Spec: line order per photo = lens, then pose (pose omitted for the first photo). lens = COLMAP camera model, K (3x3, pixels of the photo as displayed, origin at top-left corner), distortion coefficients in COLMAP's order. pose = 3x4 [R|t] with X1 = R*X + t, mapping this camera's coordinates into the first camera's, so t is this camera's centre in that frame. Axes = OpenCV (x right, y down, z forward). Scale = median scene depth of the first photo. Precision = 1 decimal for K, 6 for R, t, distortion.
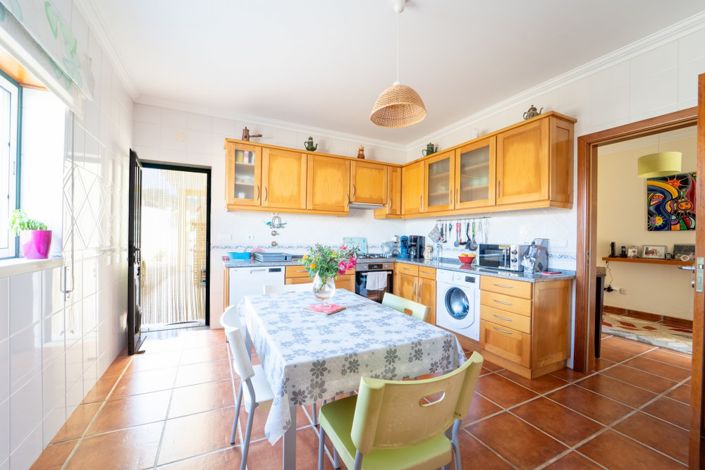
lens RADIAL K [[284.6, 0, 354.9], [0, 284.6, 236.9], [0, 0, 1]] dist [0.006183, 0.000083]
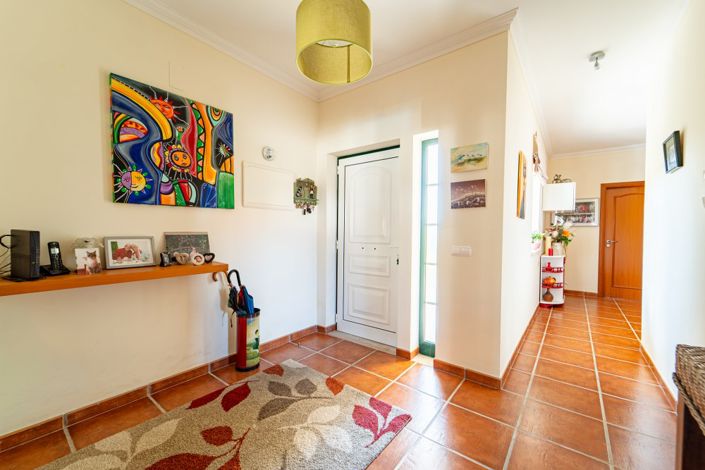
lens RADIAL K [[284.6, 0, 354.2], [0, 284.6, 236.5], [0, 0, 1]] dist [0.006183, 0.000083]
pose [[-0.432478, -0.029462, 0.901163, 0.515762], [-0.009387, 0.999559, 0.028173, 0.014361], [-0.901596, 0.003725, -0.432564, 0.897944]]
